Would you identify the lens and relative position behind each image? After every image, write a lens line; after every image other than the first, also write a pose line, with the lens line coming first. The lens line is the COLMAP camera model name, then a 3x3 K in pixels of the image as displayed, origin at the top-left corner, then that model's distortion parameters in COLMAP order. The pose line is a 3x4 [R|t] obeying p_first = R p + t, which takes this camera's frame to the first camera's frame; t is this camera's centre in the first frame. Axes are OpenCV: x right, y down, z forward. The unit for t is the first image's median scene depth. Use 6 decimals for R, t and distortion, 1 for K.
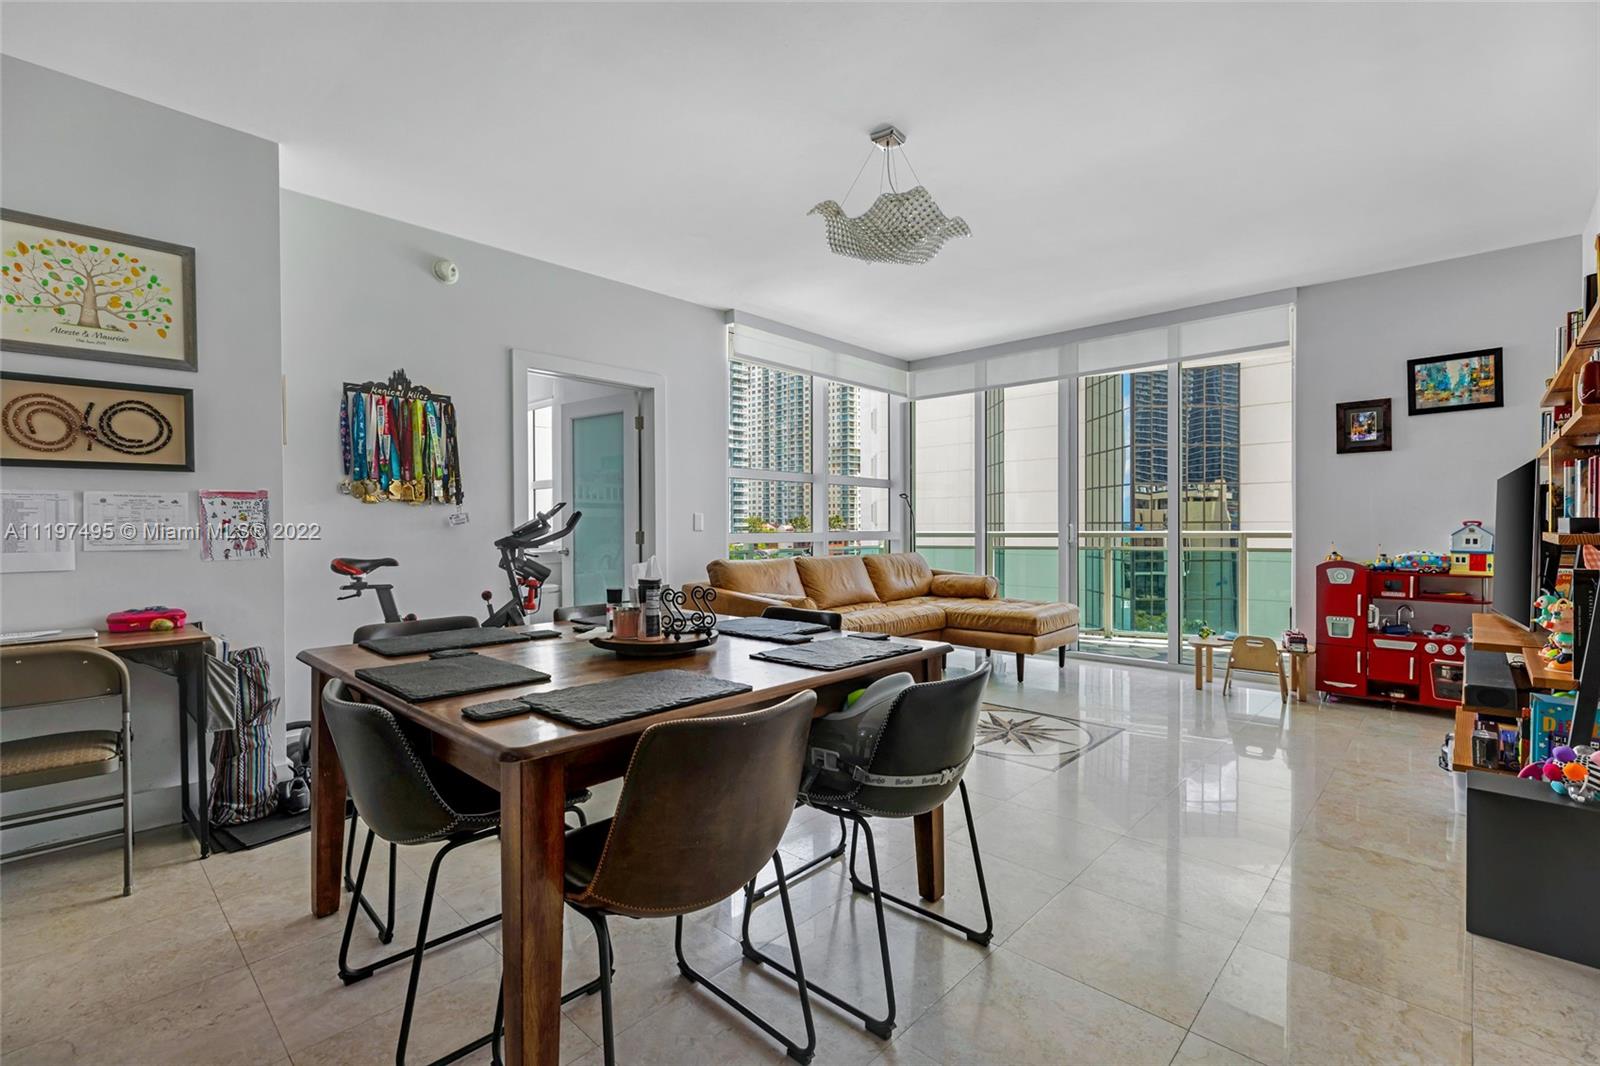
lens RADIAL K [[722.8, 0, 806.6], [0, 722.8, 526.3], [0, 0, 1]] dist [-0.002814, -0.000532]
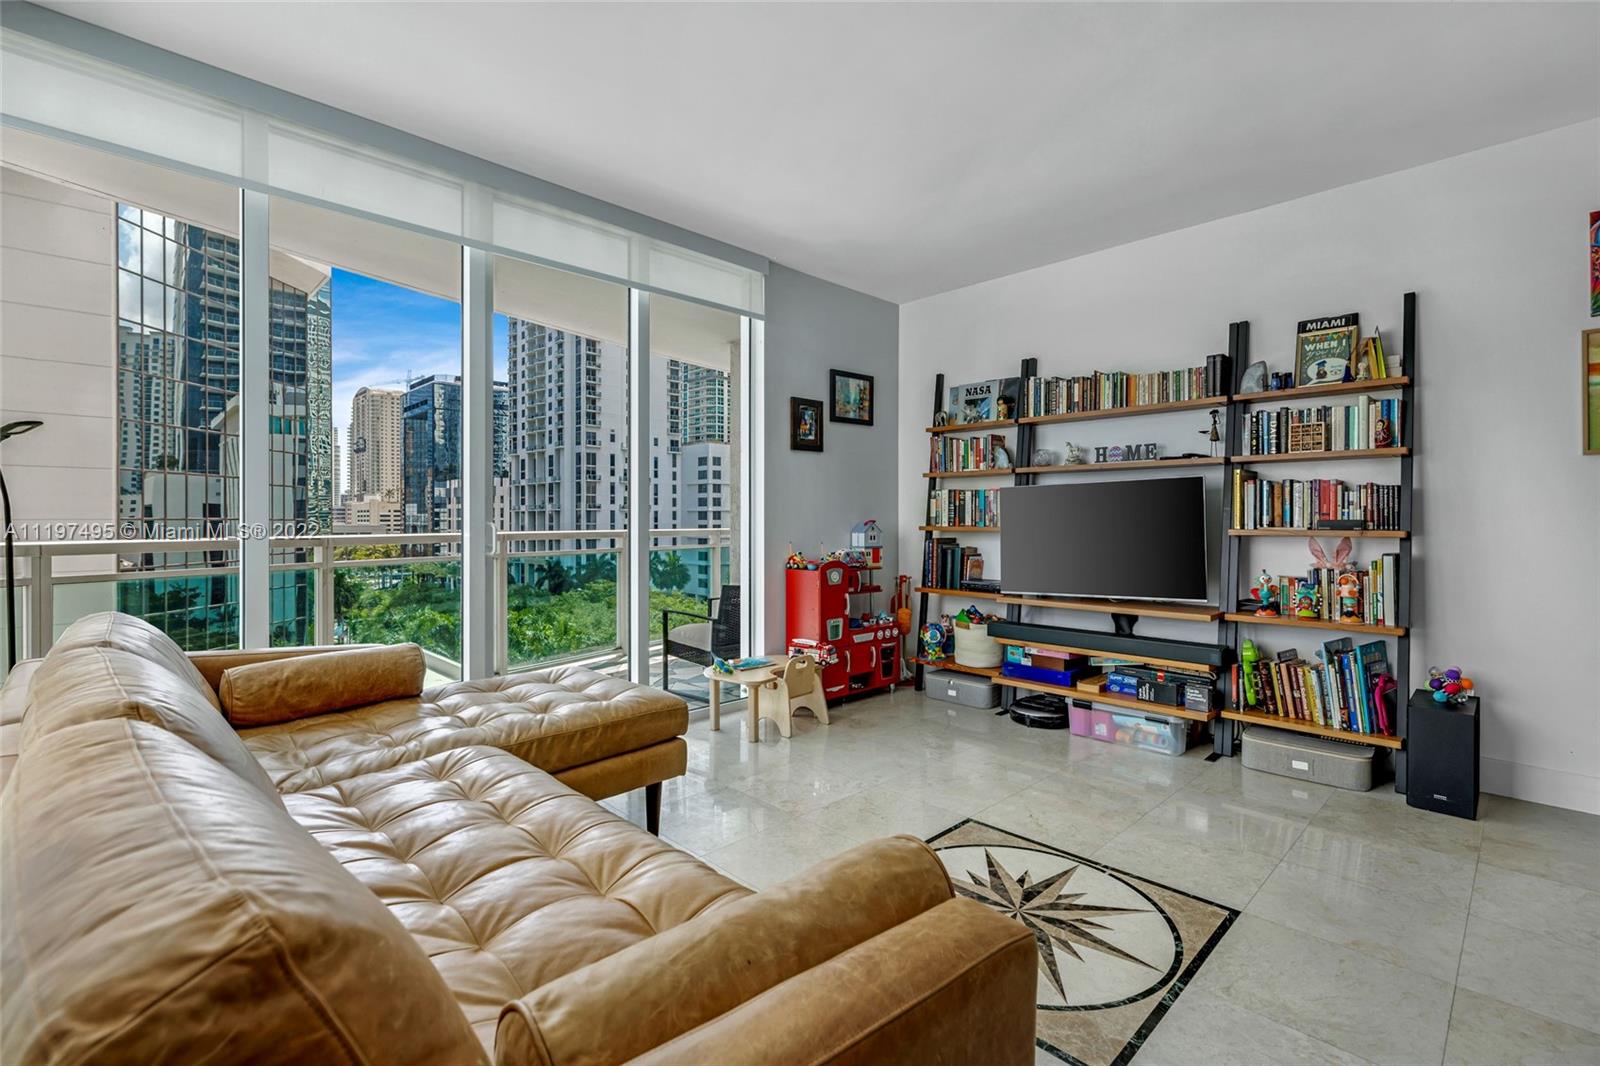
lens RADIAL K [[722.8, 0, 820.3], [0, 722.8, 514.1], [0, 0, 1]] dist [-0.002814, -0.000532]
pose [[0.044787, 0.010003, 0.998946, -0.217432], [0.003732, 0.999941, -0.010180, -0.005010], [-0.998990, 0.004184, 0.044747, 0.915738]]
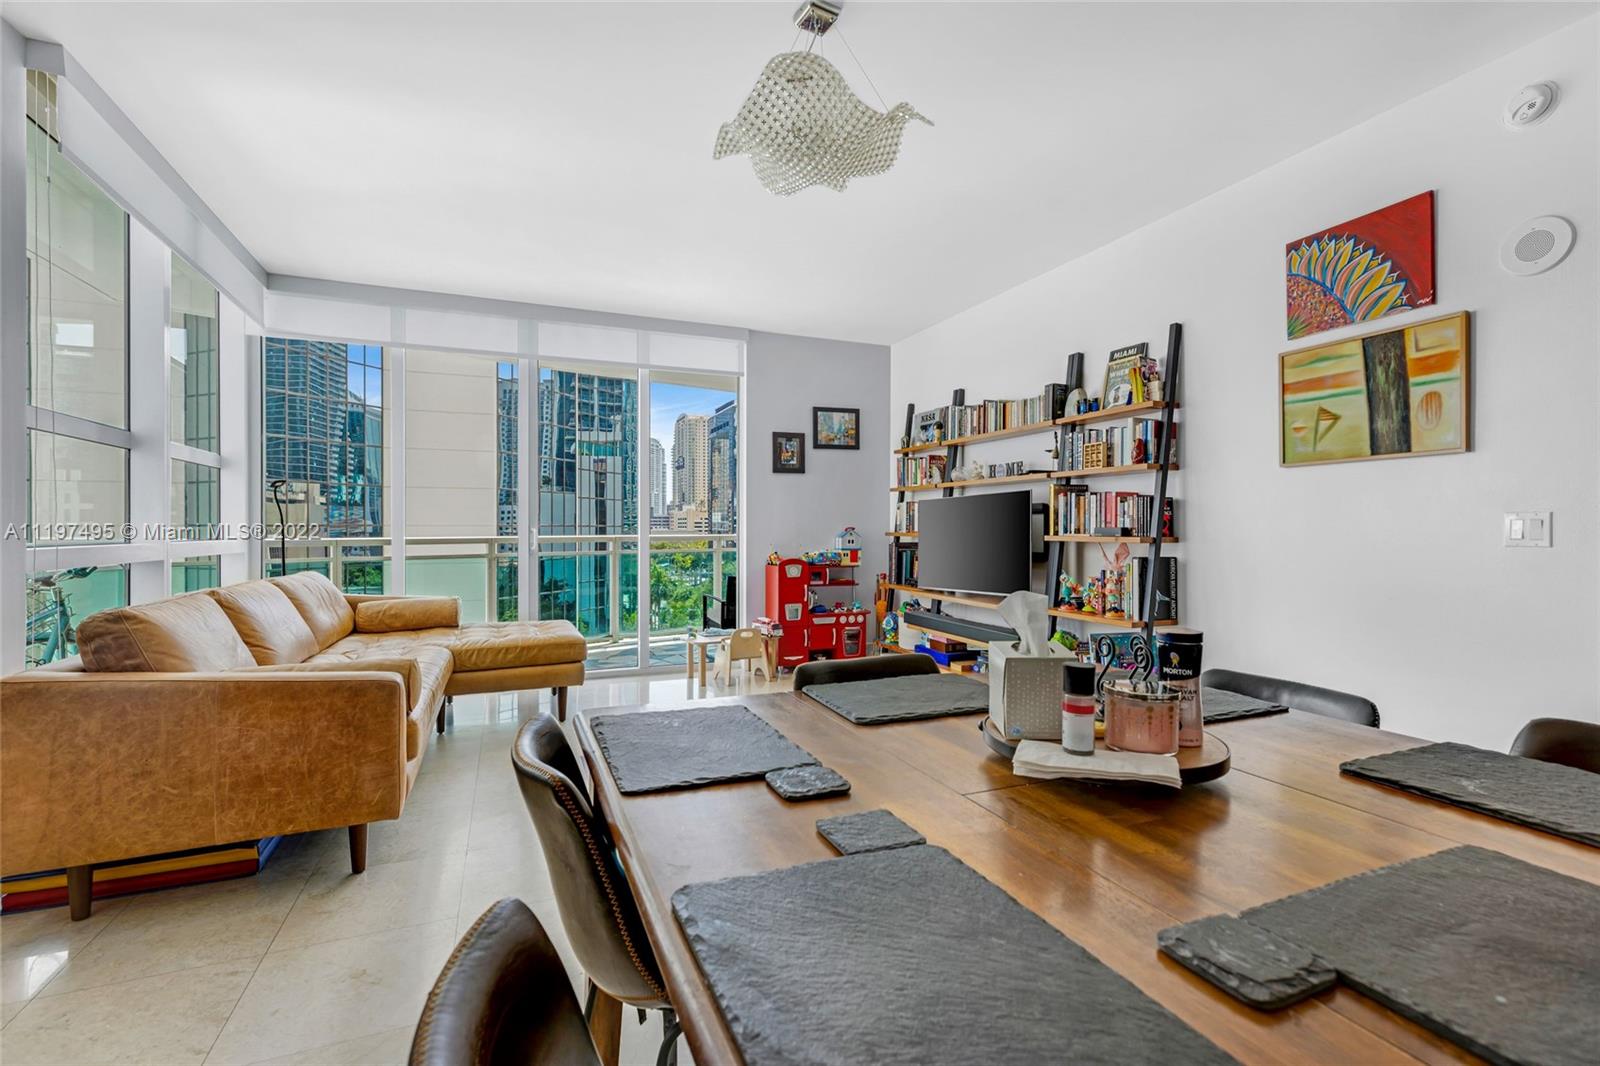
lens RADIAL K [[722.8, 0, 816.7], [0, 722.8, 519.3], [0, 0, 1]] dist [-0.002814, -0.000532]
pose [[0.413407, 0.011948, 0.910468, -0.358362], [0.001316, 0.999905, -0.013720, -0.003034], [-0.910545, 0.006870, 0.413352, 0.418958]]
